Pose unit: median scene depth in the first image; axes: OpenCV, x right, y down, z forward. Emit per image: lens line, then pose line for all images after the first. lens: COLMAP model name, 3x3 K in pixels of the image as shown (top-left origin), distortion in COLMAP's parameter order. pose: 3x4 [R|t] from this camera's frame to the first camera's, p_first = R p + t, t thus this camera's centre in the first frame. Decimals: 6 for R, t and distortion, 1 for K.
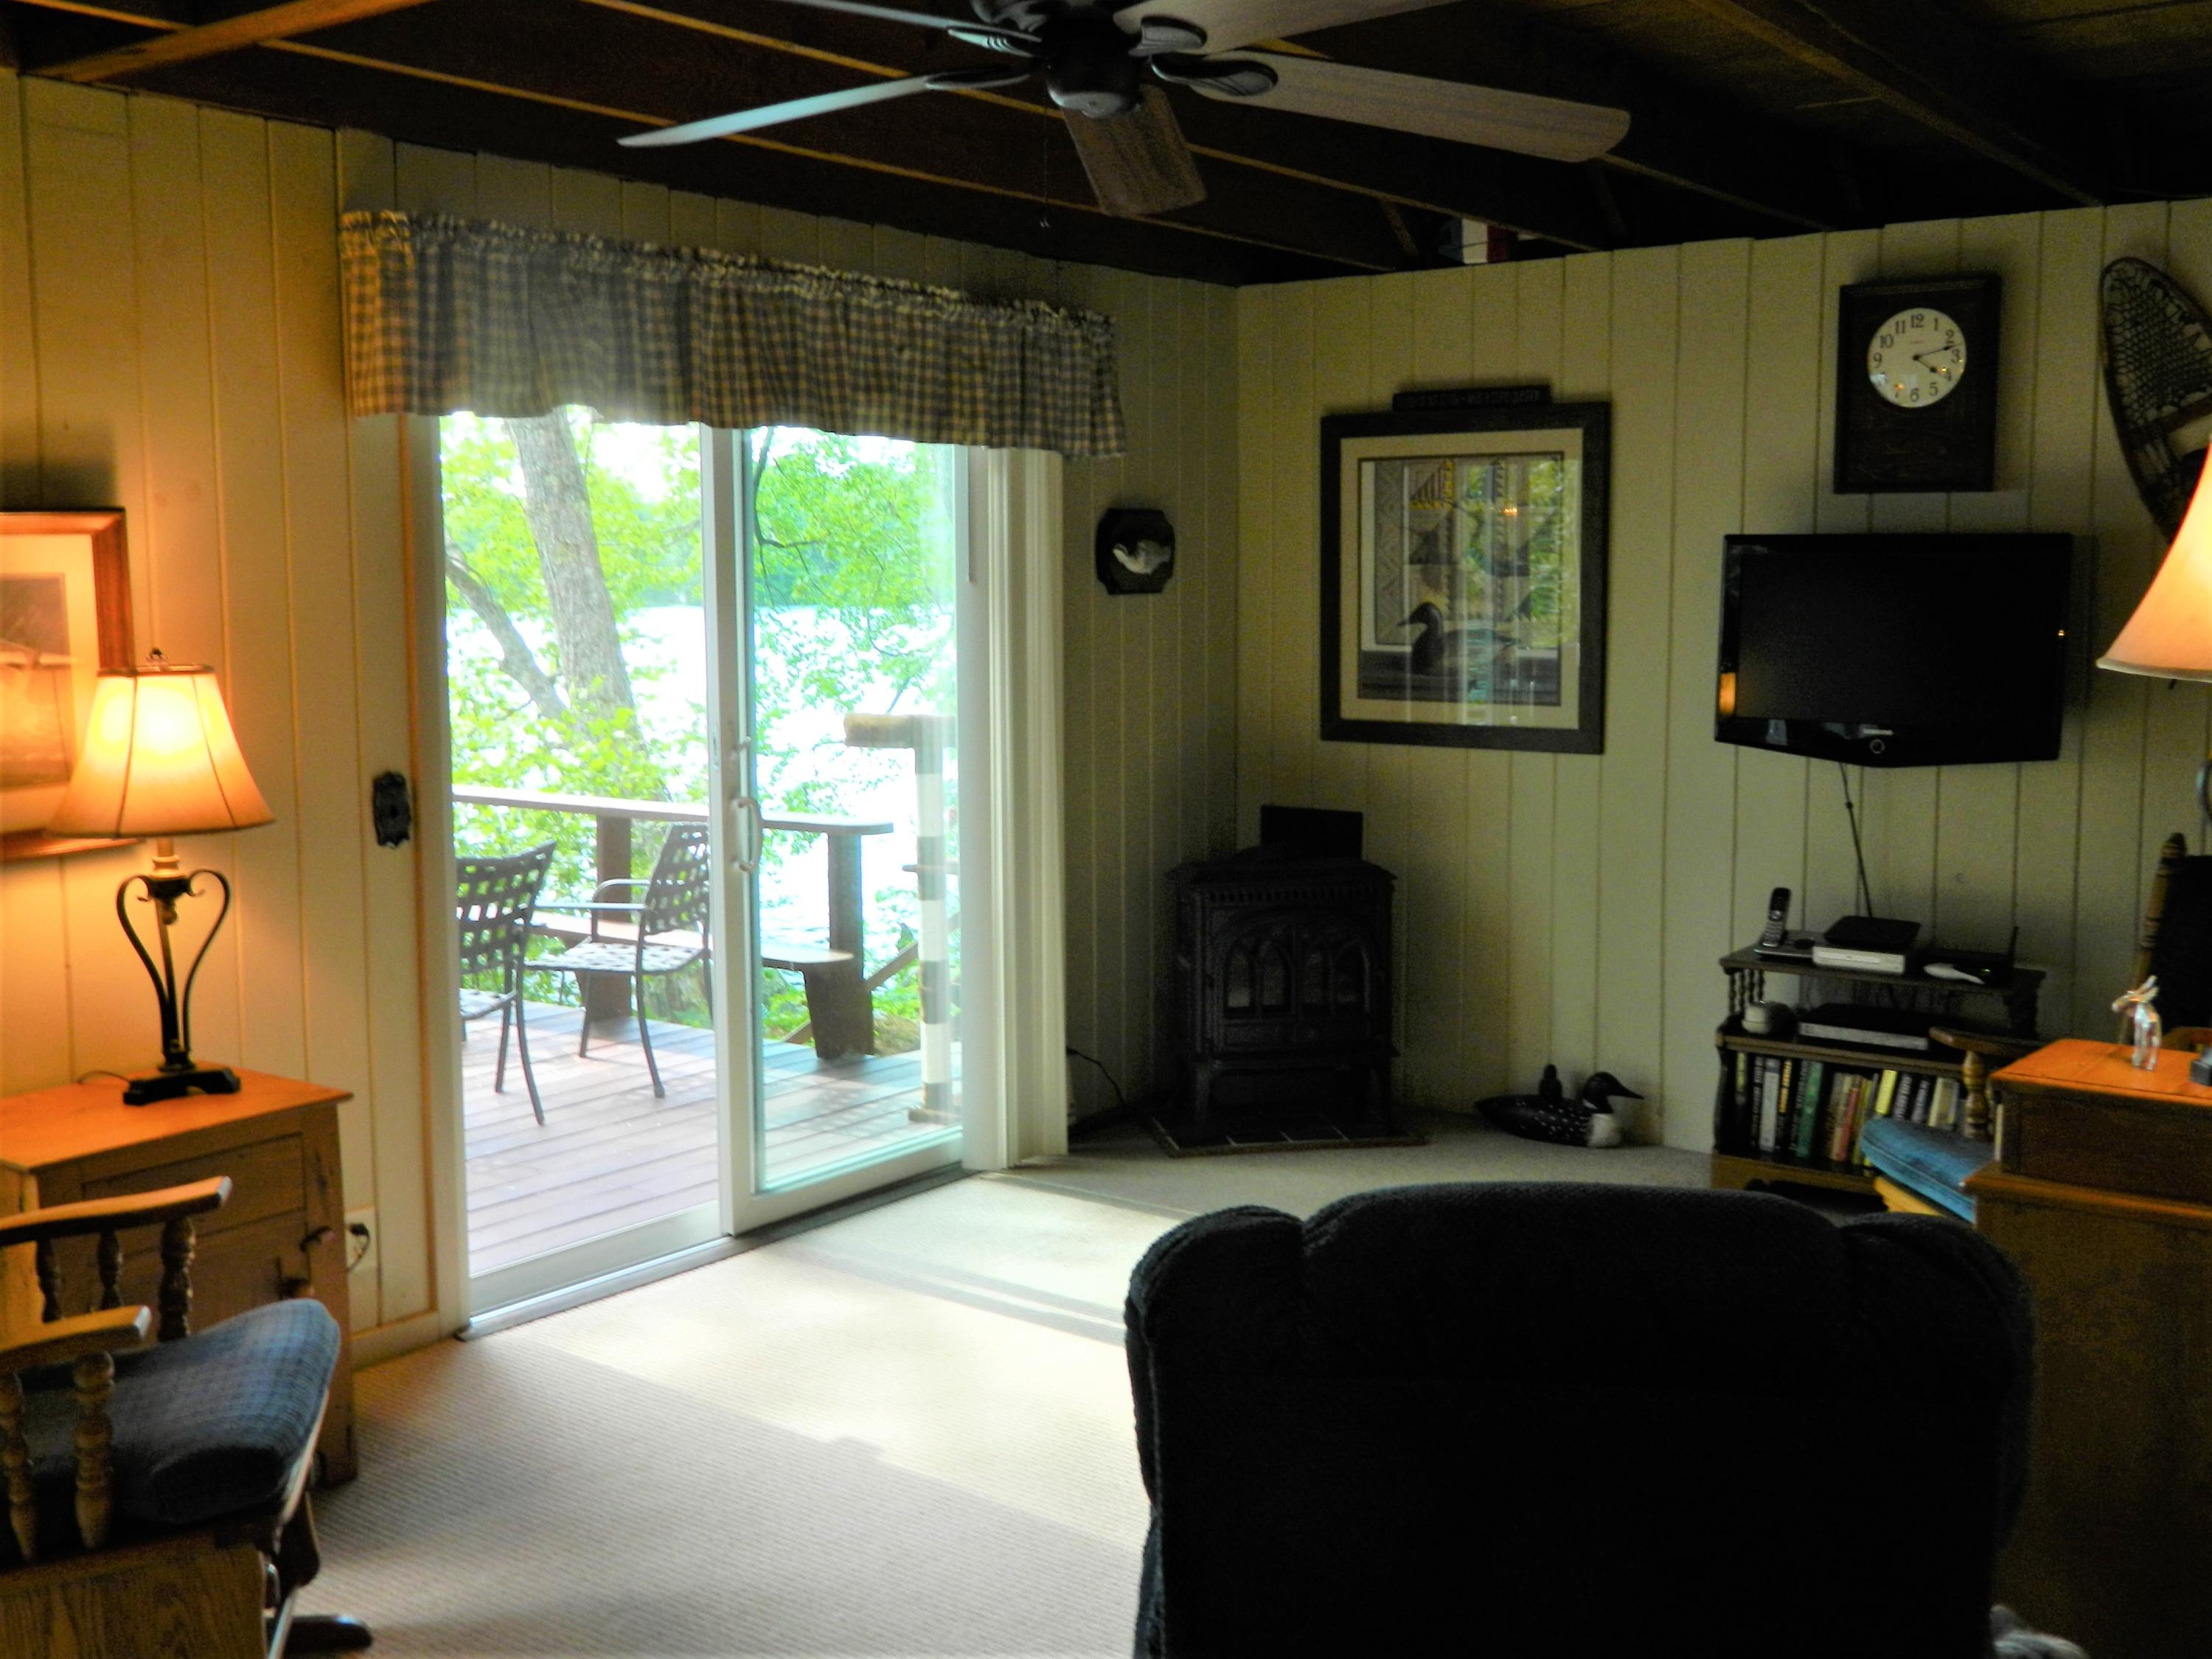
lens RADIAL K [[2252.4, 0, 1106.0], [0, 2252.4, 829.5], [0, 0, 1]] dist [0.048626, -0.141610]
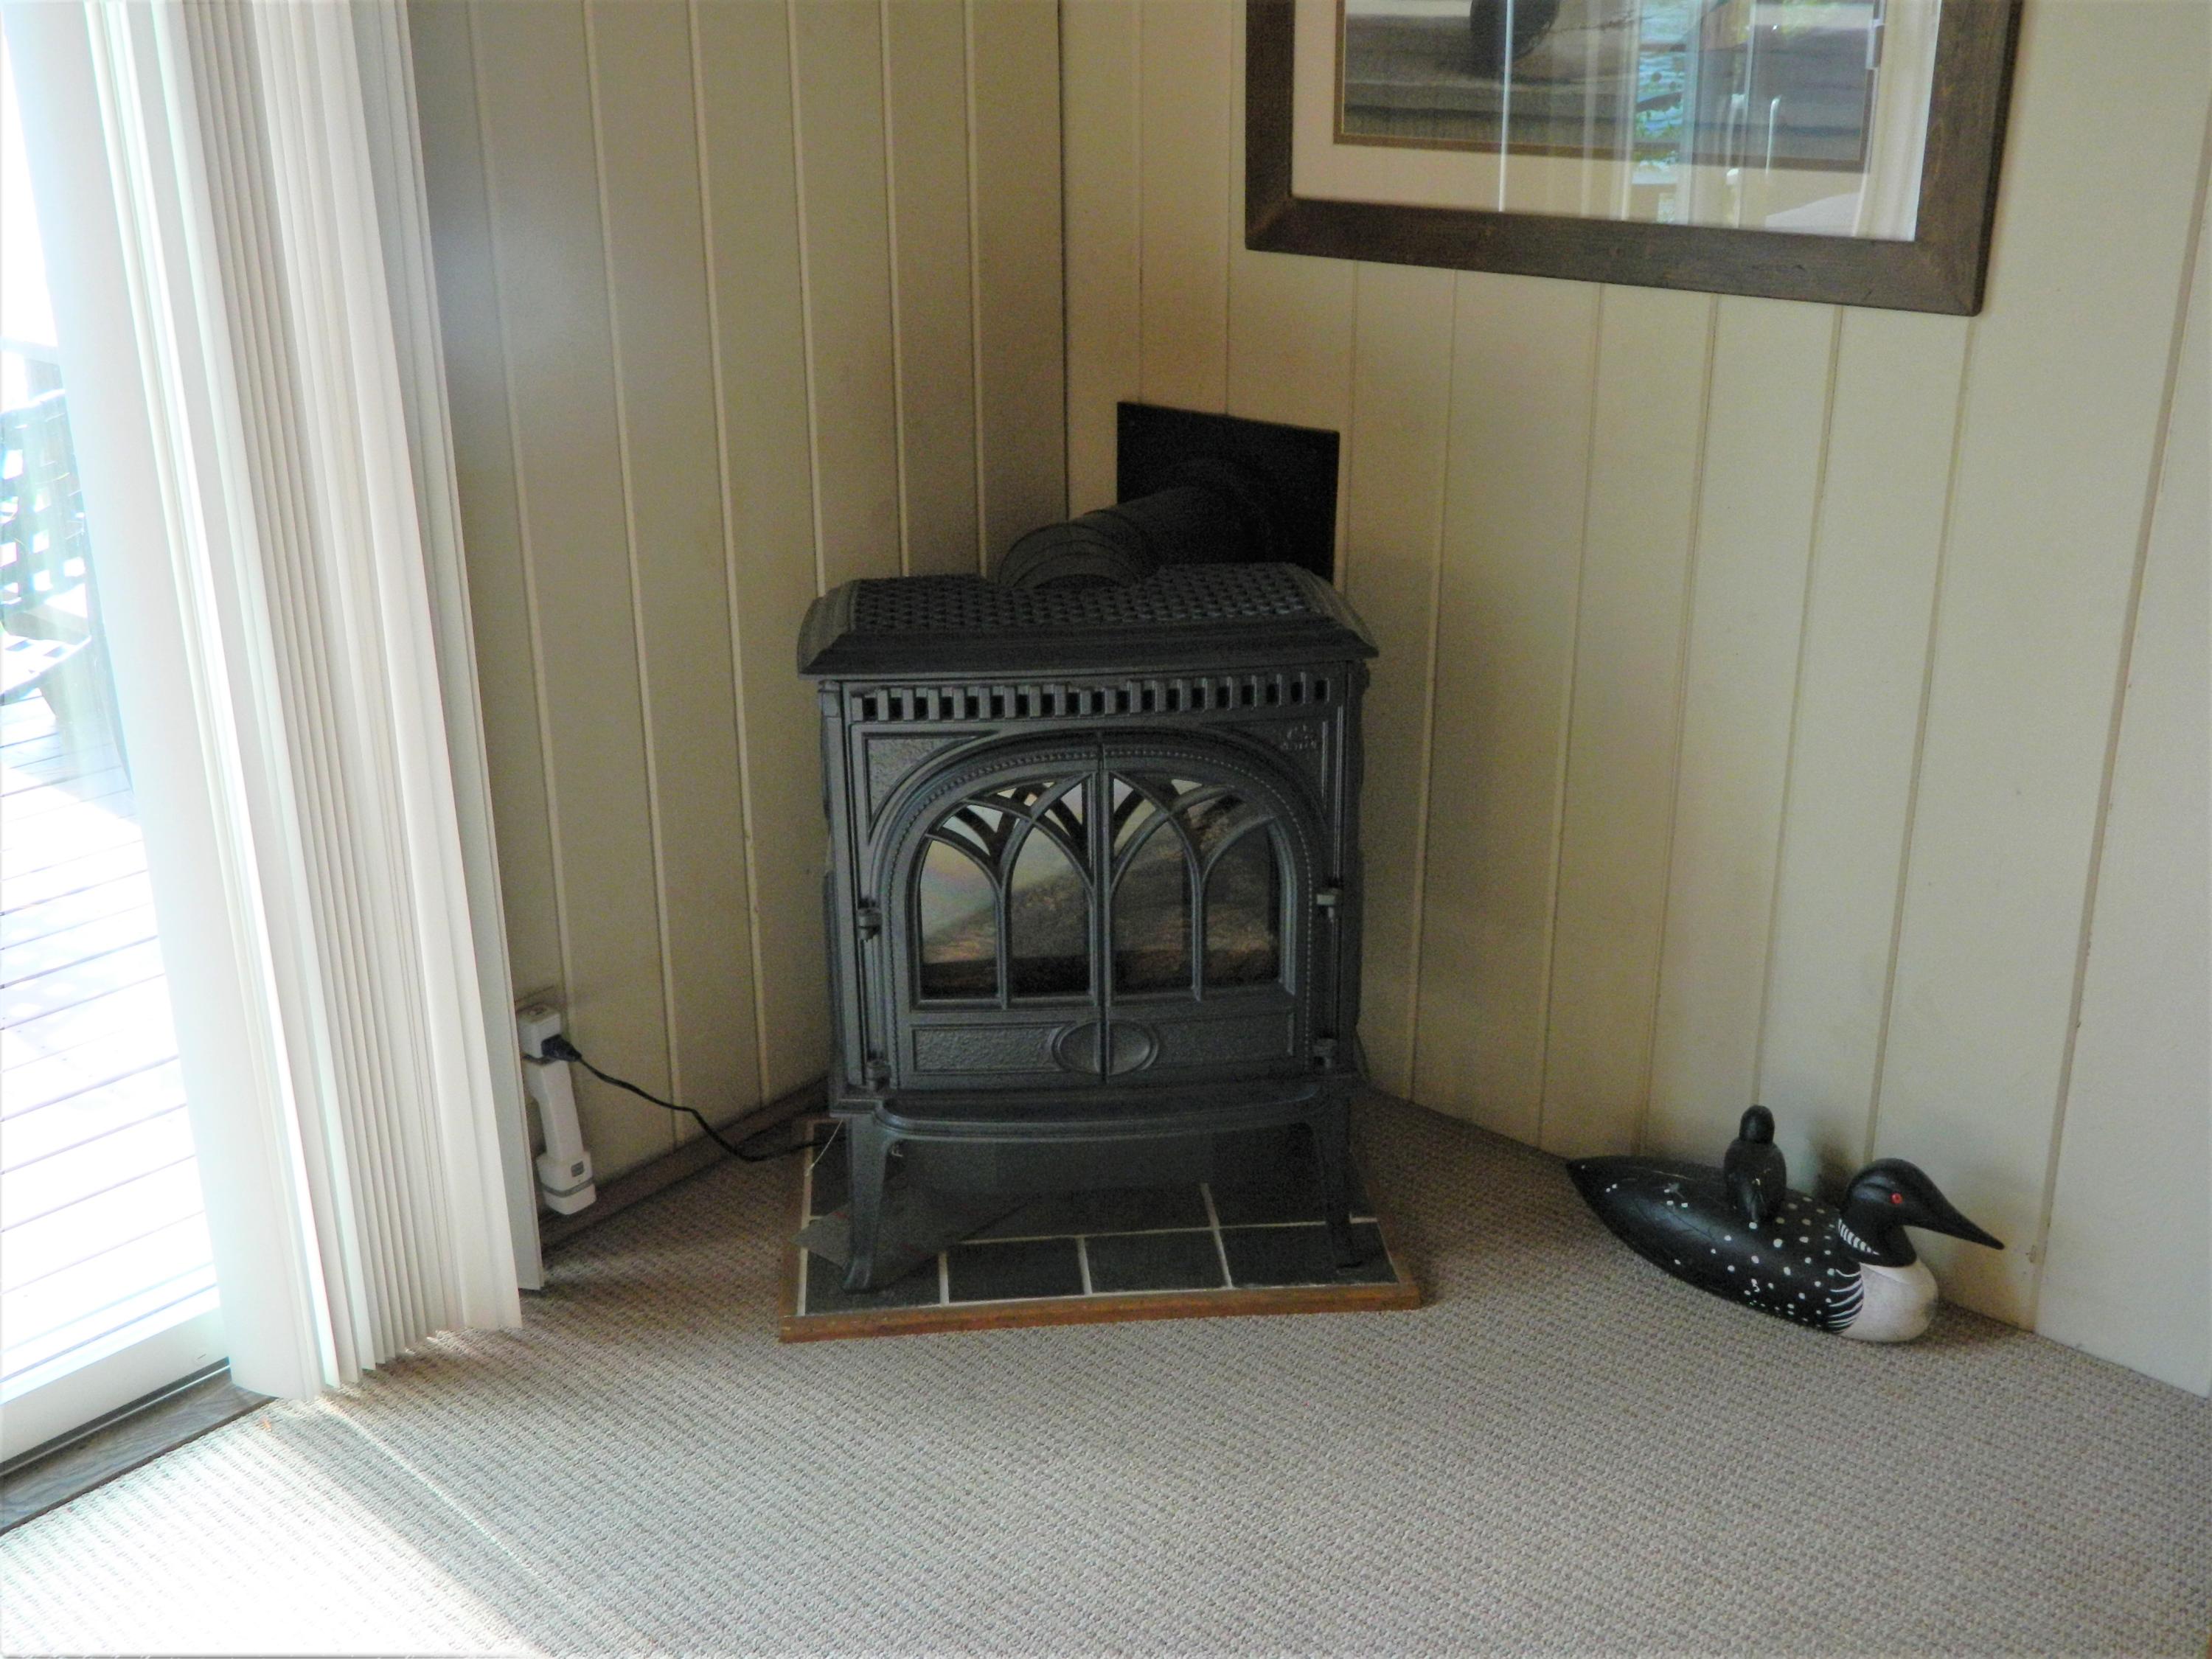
lens RADIAL K [[2252.4, 0, 1106.0], [0, 2252.4, 829.5], [0, 0, 1]] dist [0.048626, -0.141610]
pose [[0.996786, 0.028697, -0.074789, 0.144370], [-0.009748, 0.970144, 0.242335, -0.051323], [0.079510, -0.240827, 0.967306, 0.807191]]
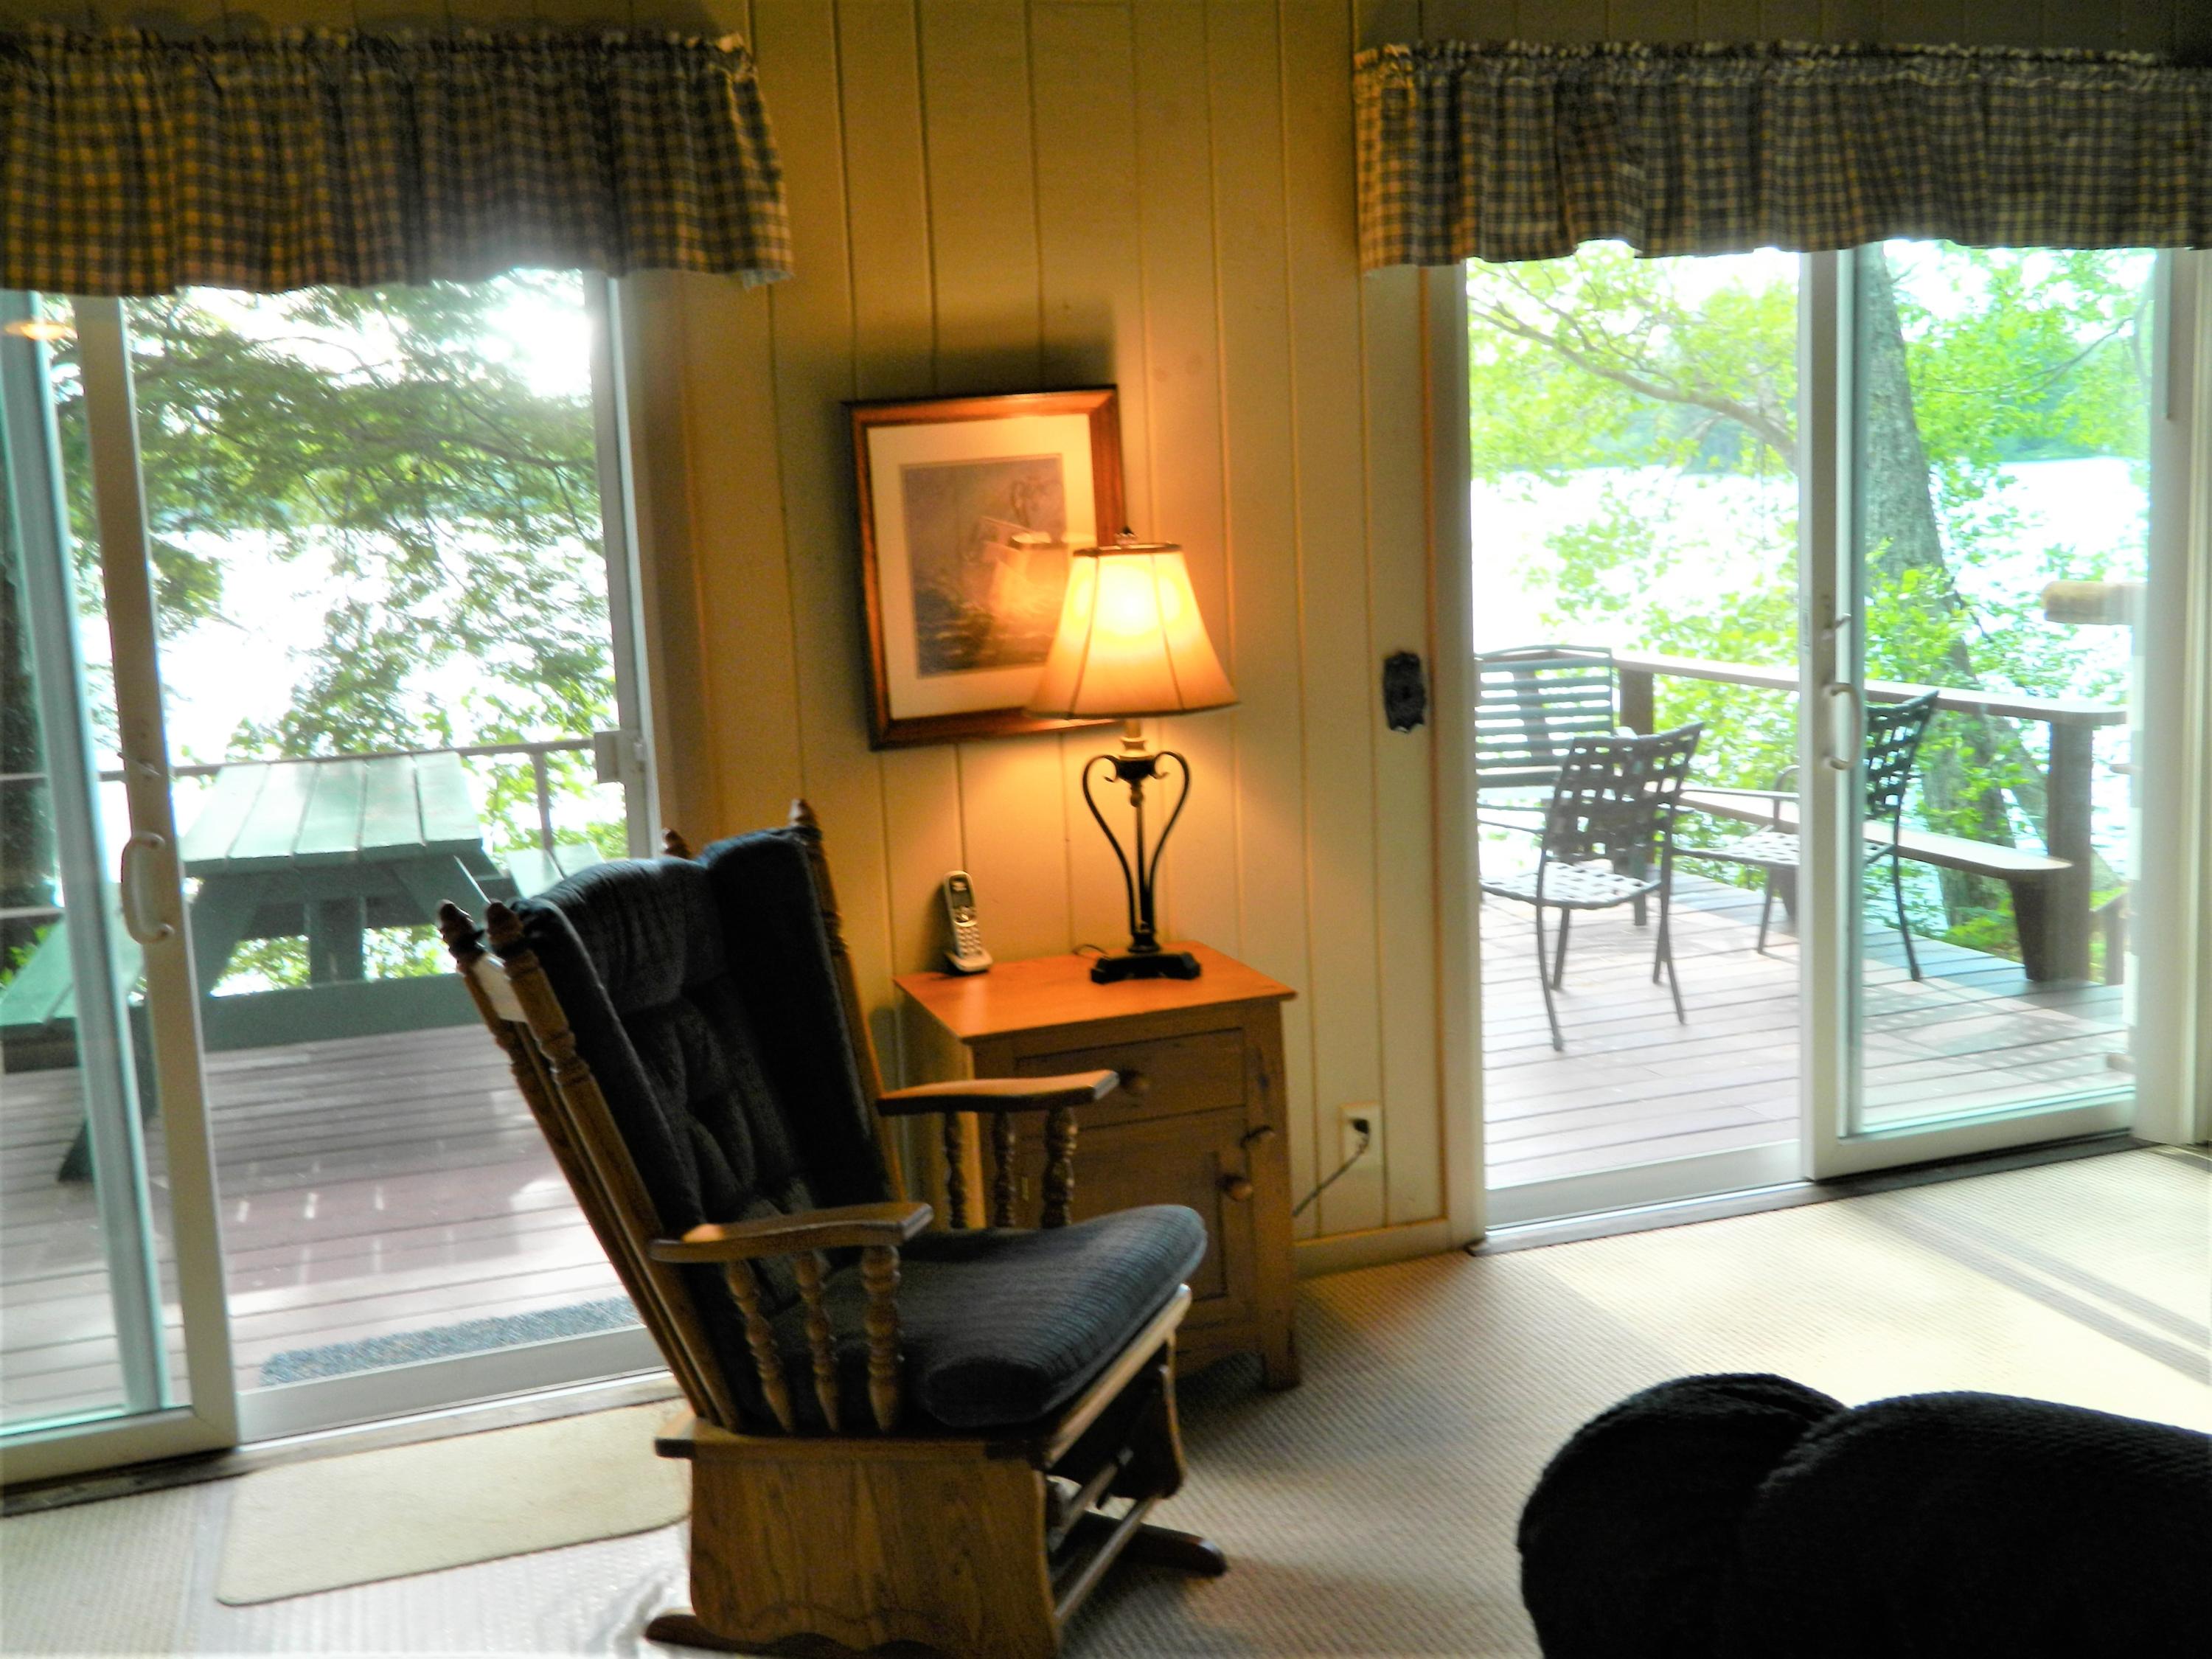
lens RADIAL K [[2230.2, 0, 1106.0], [0, 2230.2, 829.5], [0, 0, 1]] dist [-0.005271, -0.009567]
pose [[0.818429, 0.060041, -0.571462, 0.108498], [-0.023919, 0.997224, 0.070517, -0.013089], [0.574109, -0.044044, 0.817593, 0.150303]]
